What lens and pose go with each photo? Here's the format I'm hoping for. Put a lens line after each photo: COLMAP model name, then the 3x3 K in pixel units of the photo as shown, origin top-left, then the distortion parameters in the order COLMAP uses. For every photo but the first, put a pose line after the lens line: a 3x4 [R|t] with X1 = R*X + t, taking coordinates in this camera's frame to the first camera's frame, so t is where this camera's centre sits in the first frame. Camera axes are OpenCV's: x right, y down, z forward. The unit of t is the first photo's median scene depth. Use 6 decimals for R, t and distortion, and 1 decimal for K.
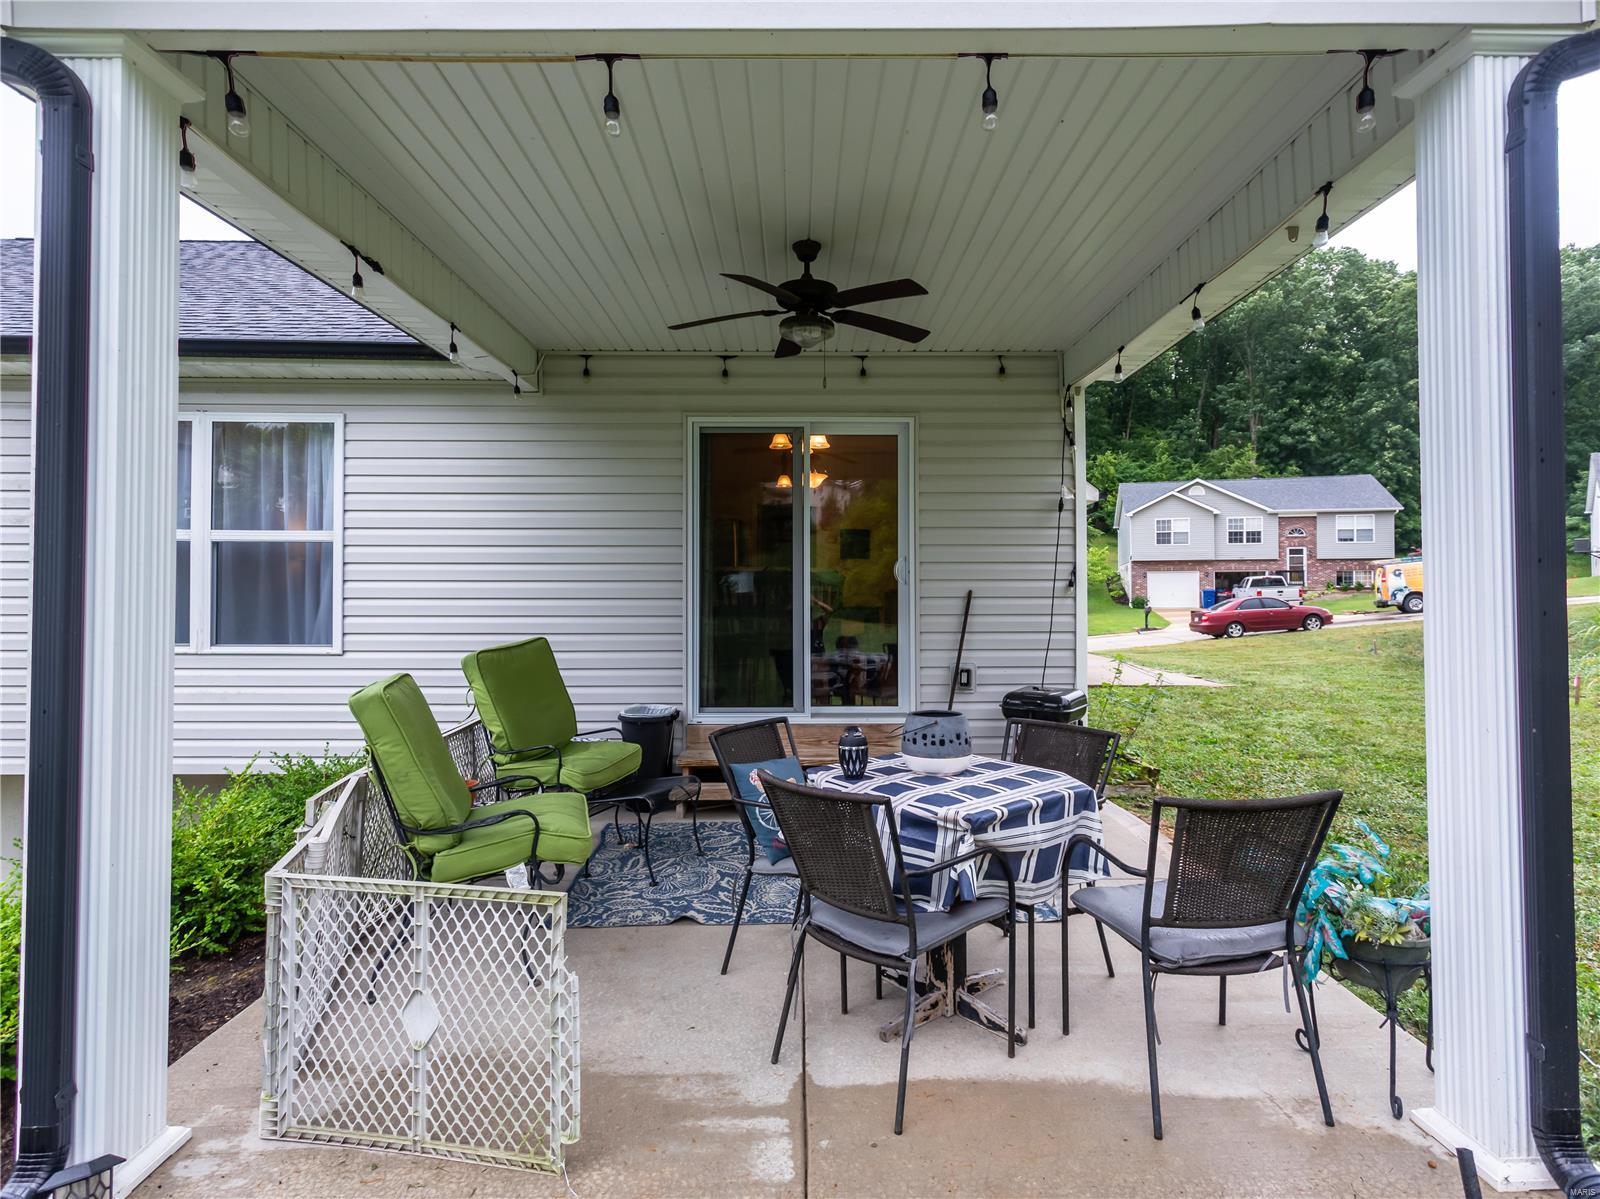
lens RADIAL K [[849.9, 0, 800.0], [0, 849.9, 588.3], [0, 0, 1]] dist [0.001112, 0.002659]
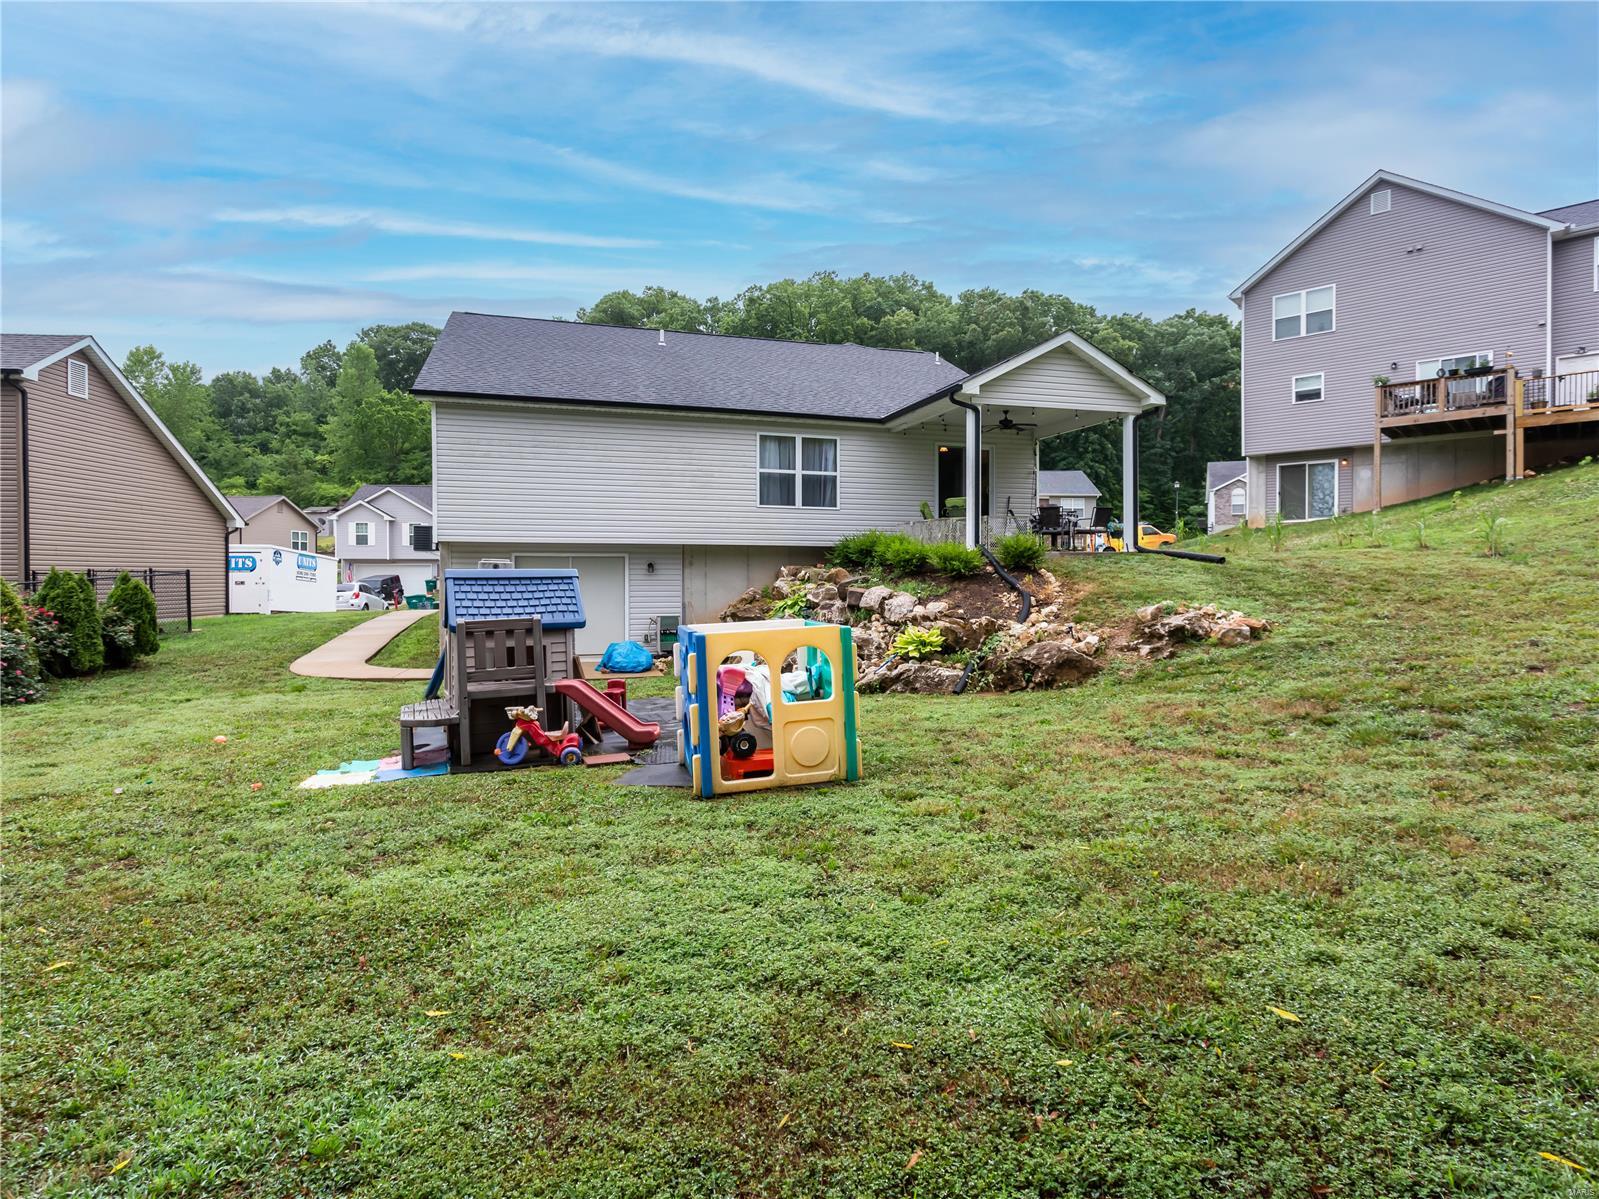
lens RADIAL K [[854.8, 0, 807.7], [0, 854.8, 590.2], [0, 0, 1]] dist [-0.002011, -0.000008]
pose [[0.956954, -0.002967, 0.290223, -0.184294], [-0.003981, 0.999720, 0.023347, 0.035456], [-0.290211, -0.023497, 0.956674, -0.243989]]
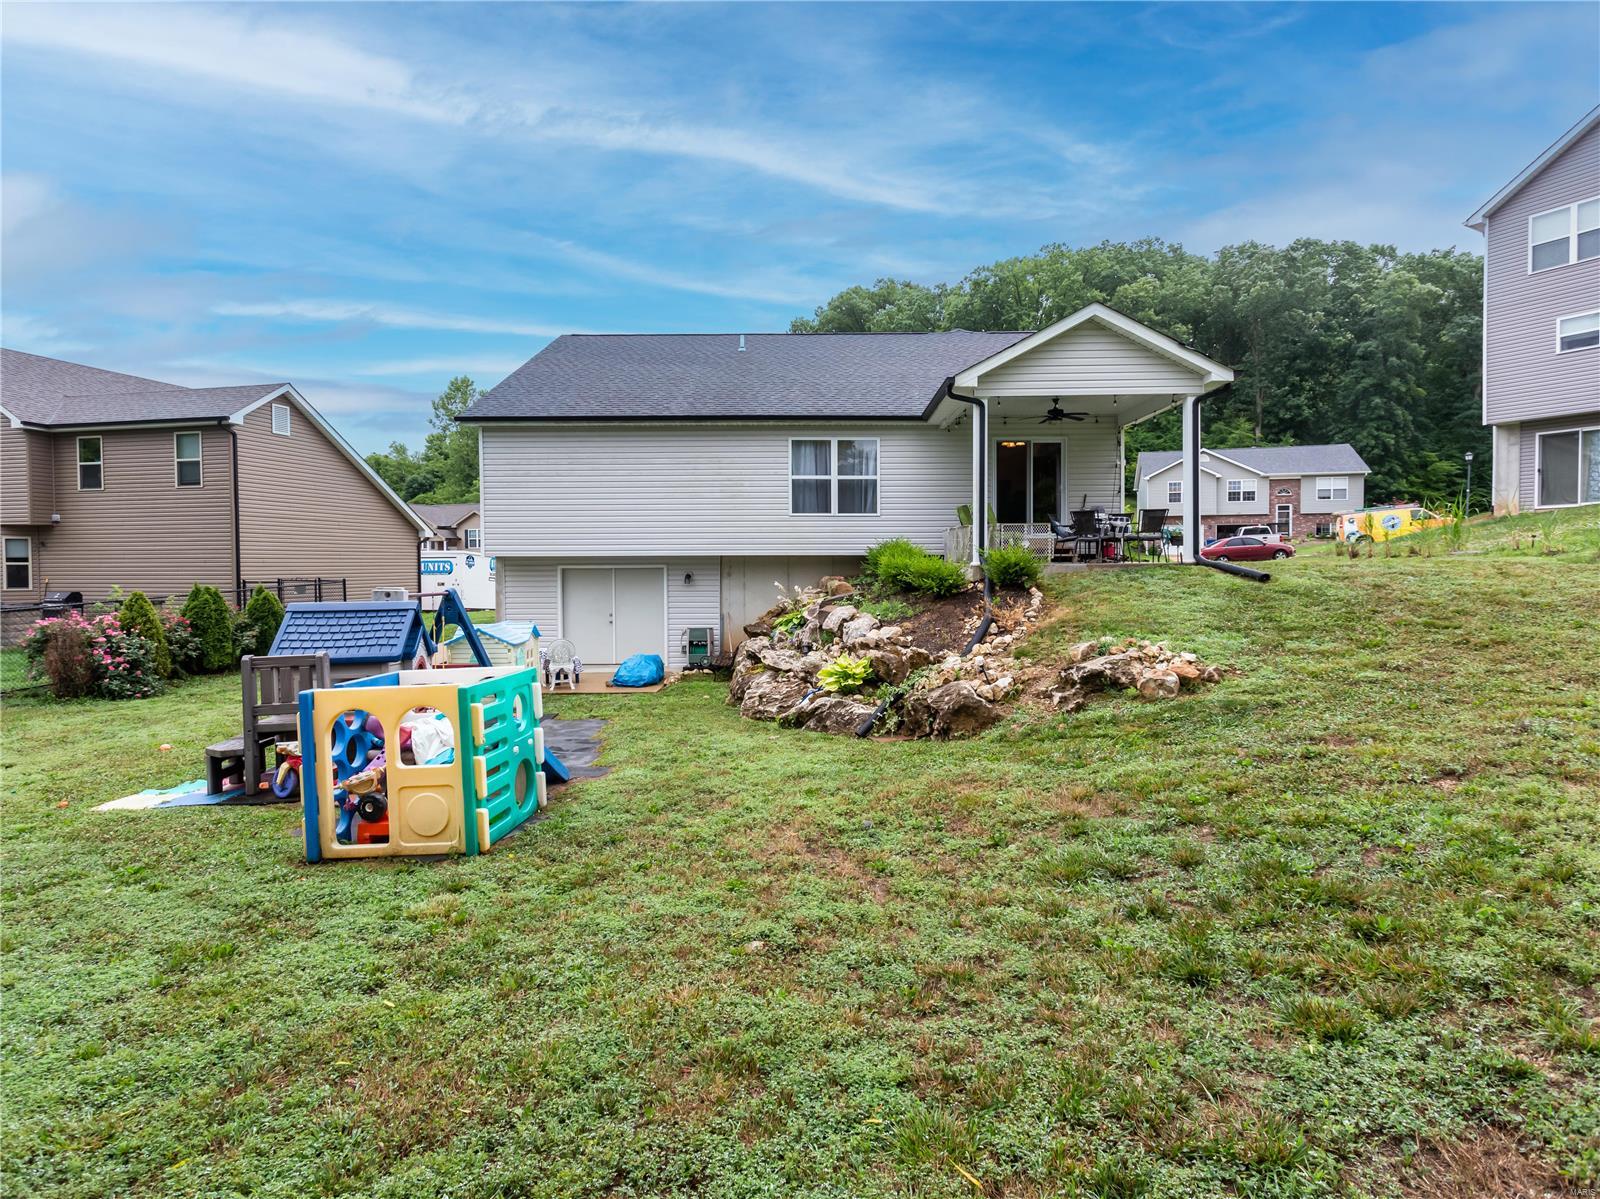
lens RADIAL K [[849.9, 0, 800.0], [0, 849.9, 588.3], [0, 0, 1]] dist [0.001112, 0.002659]
pose [[0.999802, -0.003262, -0.019639, -0.087674], [0.003962, 0.999355, 0.035686, 0.025883], [0.019510, -0.035757, 0.999170, -0.237701]]
